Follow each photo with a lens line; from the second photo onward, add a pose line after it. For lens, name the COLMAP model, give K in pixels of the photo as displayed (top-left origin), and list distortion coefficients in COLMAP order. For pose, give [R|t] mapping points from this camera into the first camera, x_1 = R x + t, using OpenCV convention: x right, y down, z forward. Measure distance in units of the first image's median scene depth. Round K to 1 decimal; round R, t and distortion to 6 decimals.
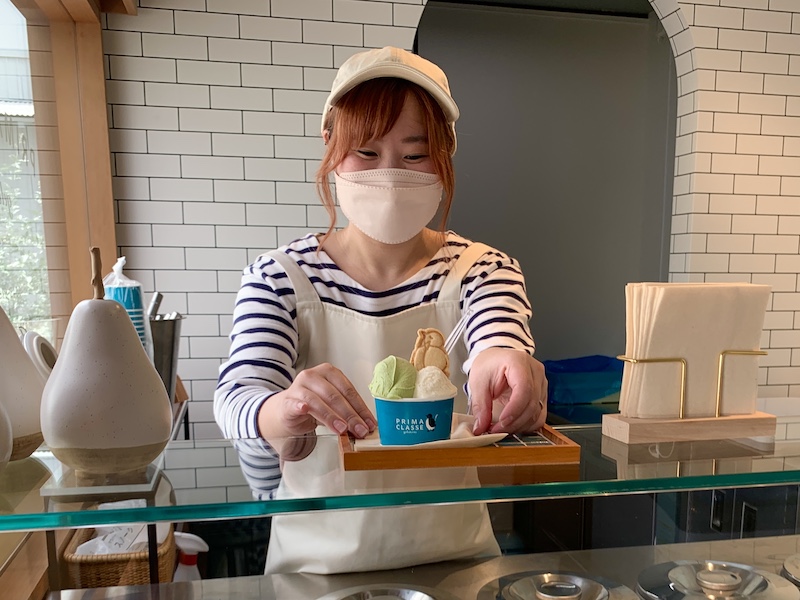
lens RADIAL K [[630.5, 0, 400.1], [0, 630.5, 300.2], [0, 0, 1]] dist [0.081031, 0.004972]
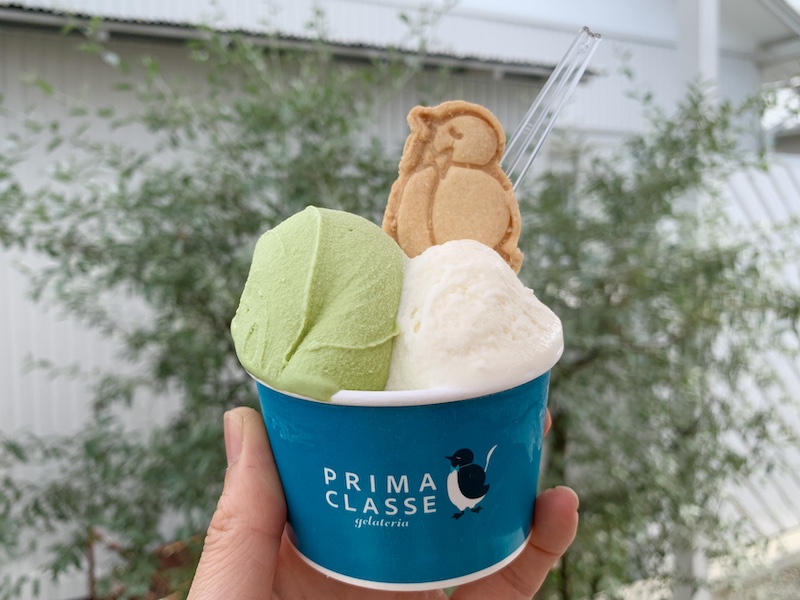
lens RADIAL K [[630.5, 0, 400.2], [0, 630.5, 299.7], [0, 0, 1]] dist [0.081031, 0.004972]
pose [[0.999708, -0.024138, -0.001487, 0.025049], [0.023725, 0.966979, 0.253748, 0.064670], [-0.004687, -0.253709, 0.967269, 0.775979]]
